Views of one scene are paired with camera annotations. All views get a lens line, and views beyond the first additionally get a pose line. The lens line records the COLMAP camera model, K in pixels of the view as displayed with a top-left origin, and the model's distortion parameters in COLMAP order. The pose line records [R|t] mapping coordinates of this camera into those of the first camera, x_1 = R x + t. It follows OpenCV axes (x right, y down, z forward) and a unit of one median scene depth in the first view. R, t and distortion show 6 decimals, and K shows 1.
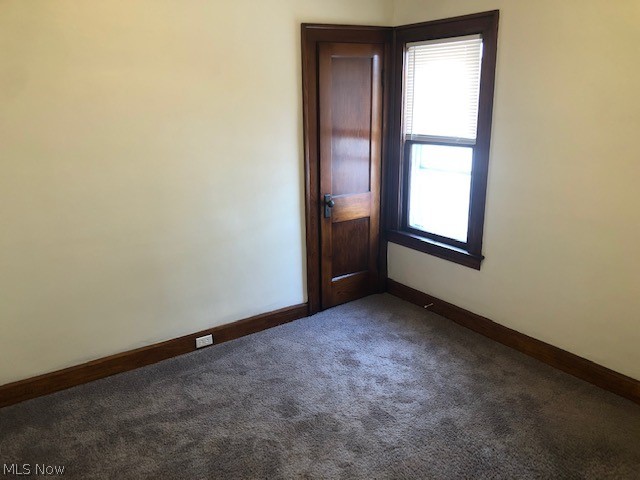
lens RADIAL K [[522.3, 0, 320.0], [0, 522.3, 240.0], [0, 0, 1]] dist [0.002760, -0.002275]
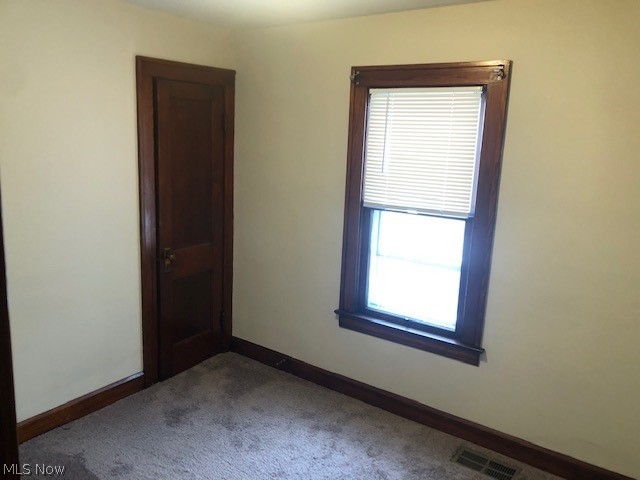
lens RADIAL K [[522.3, 0, 320.0], [0, 522.3, 240.0], [0, 0, 1]] dist [0.002760, -0.002275]
pose [[0.936271, 0.005964, 0.351227, -0.200129], [0.023825, 0.996475, -0.080431, -0.072613], [-0.350469, 0.083673, 0.932829, 0.266229]]
